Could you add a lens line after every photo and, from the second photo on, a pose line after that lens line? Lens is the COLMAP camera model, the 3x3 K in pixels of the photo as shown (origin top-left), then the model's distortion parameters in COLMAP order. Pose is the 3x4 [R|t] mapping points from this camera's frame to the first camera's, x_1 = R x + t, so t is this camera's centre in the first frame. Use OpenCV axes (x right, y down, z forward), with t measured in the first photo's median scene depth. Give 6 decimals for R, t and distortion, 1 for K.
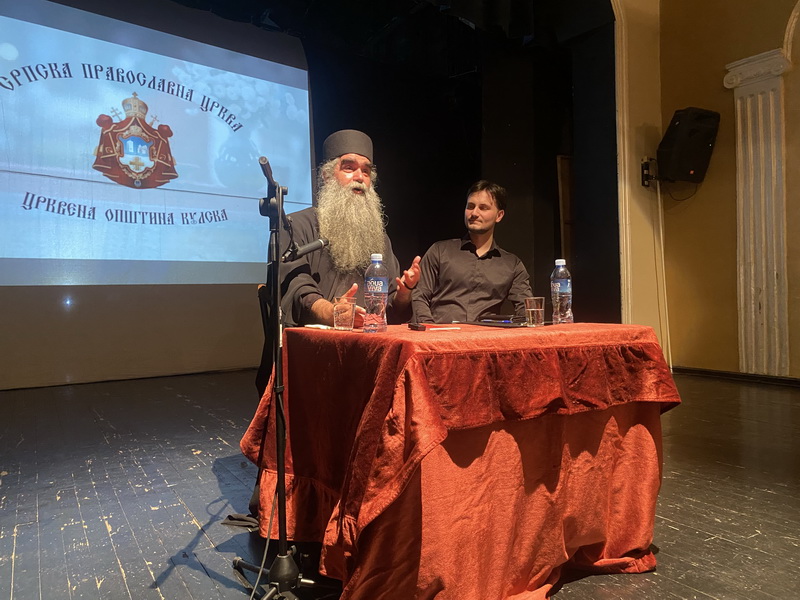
lens RADIAL K [[598.6, 0, 400.0], [0, 598.6, 300.0], [0, 0, 1]] dist [0.030095, -0.042755]
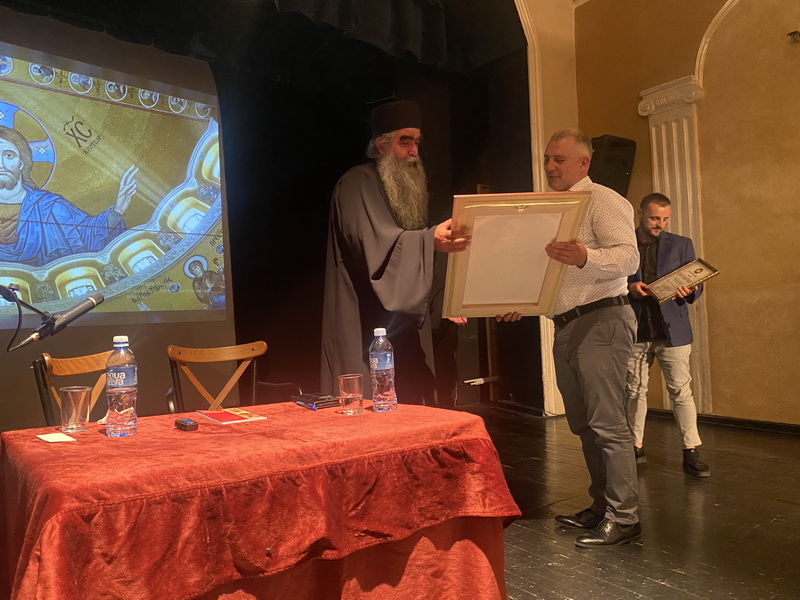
lens RADIAL K [[605.8, 0, 386.2], [0, 605.8, 297.9], [0, 0, 1]] dist [0.116602, -0.179602]
pose [[0.997662, -0.015938, 0.066456, 0.258119], [0.019021, 0.998760, -0.046016, -0.082433], [-0.065640, 0.047172, 0.996728, 0.202585]]
